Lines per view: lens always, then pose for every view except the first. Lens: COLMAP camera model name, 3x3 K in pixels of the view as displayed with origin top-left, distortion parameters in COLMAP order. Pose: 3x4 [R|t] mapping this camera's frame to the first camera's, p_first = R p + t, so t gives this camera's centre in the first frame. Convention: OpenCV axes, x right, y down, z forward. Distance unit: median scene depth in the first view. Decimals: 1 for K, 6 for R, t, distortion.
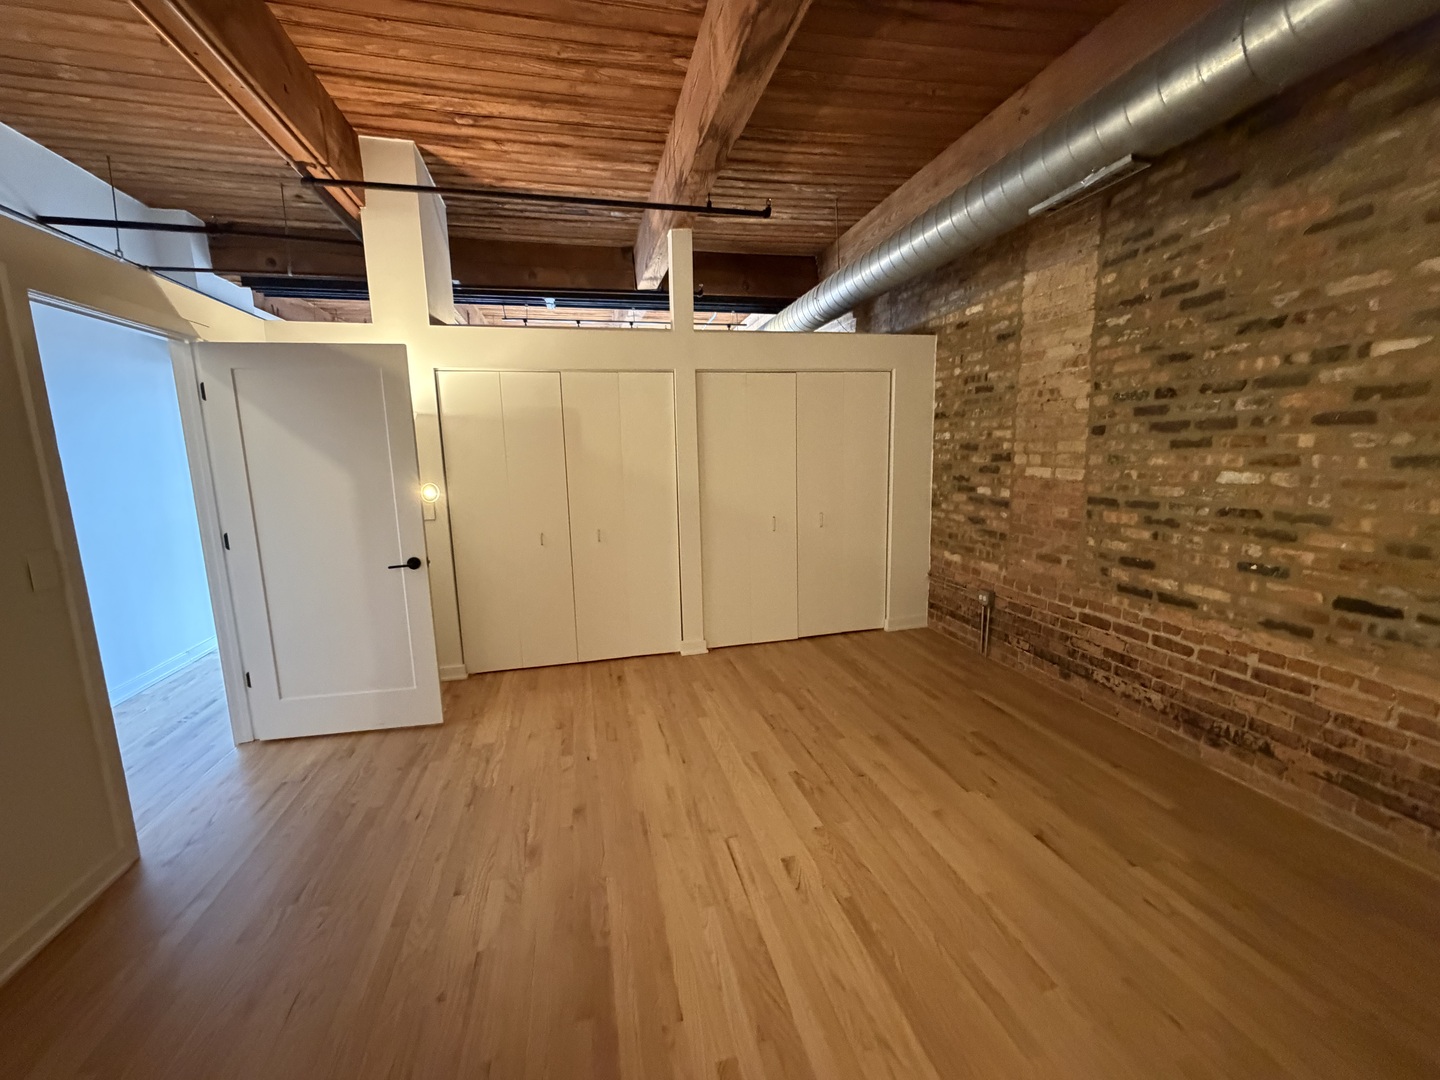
lens RADIAL K [[574.1, 0, 713.7], [0, 574.1, 541.1], [0, 0, 1]] dist [0.000056, 0.000129]
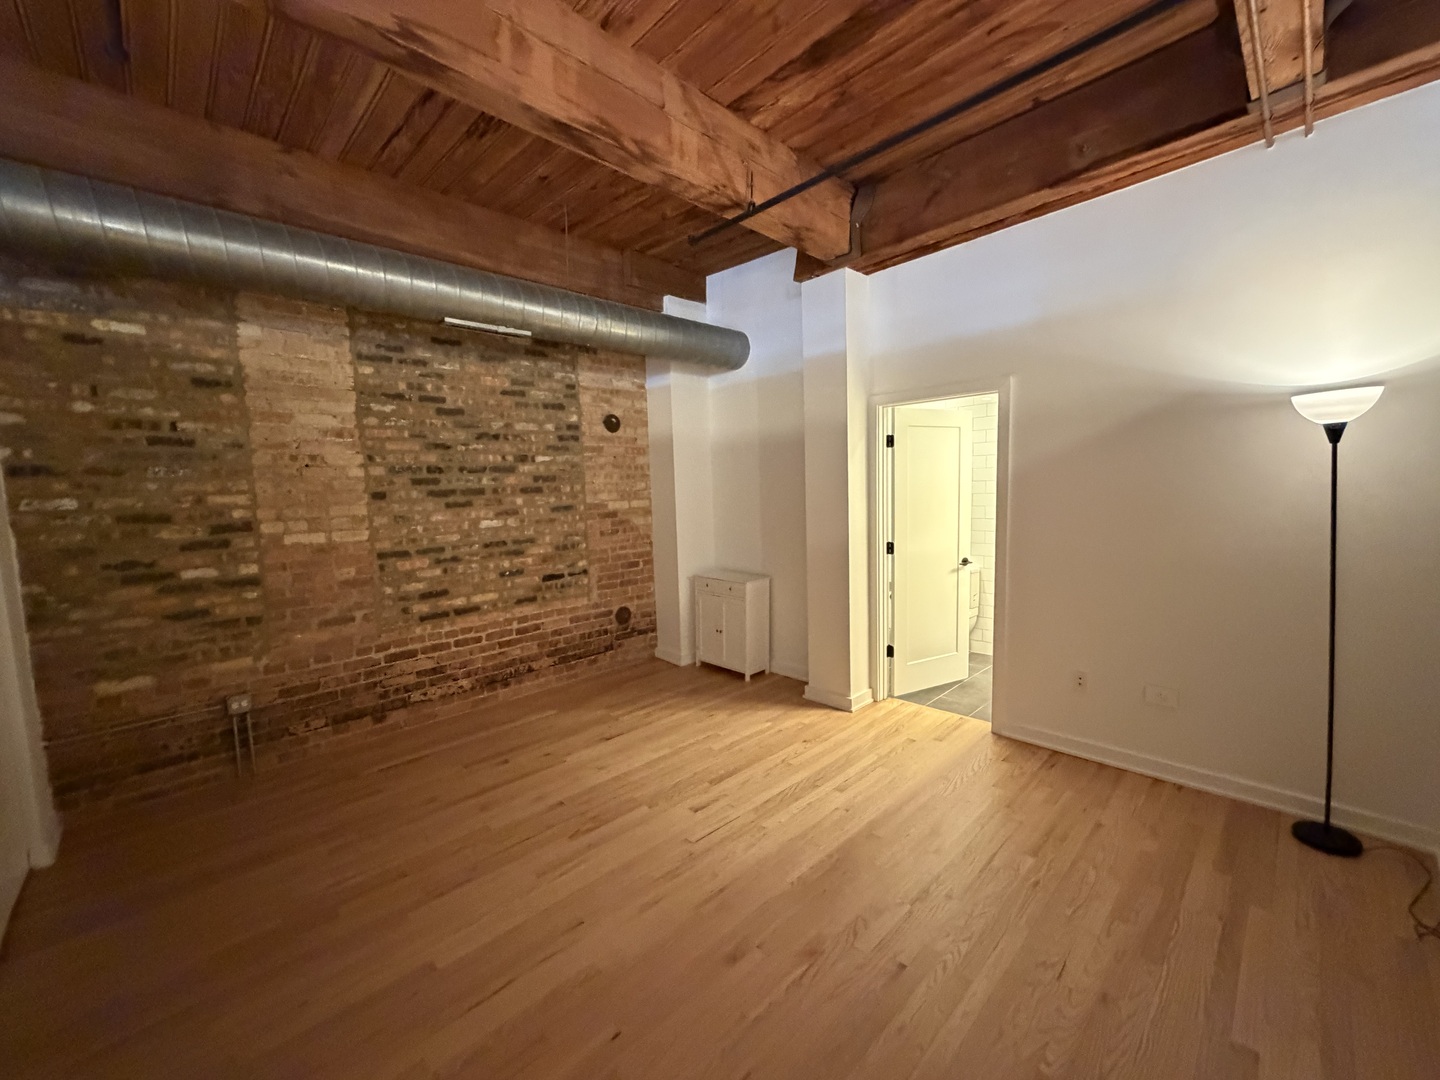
lens RADIAL K [[574.1, 0, 718.5], [0, 574.1, 542.1], [0, 0, 1]] dist [0.000056, 0.000129]
pose [[-0.507616, -0.044042, 0.860457, -0.736066], [0.179991, 0.971236, 0.155896, -0.168703], [-0.842573, 0.234010, -0.485088, 1.068080]]
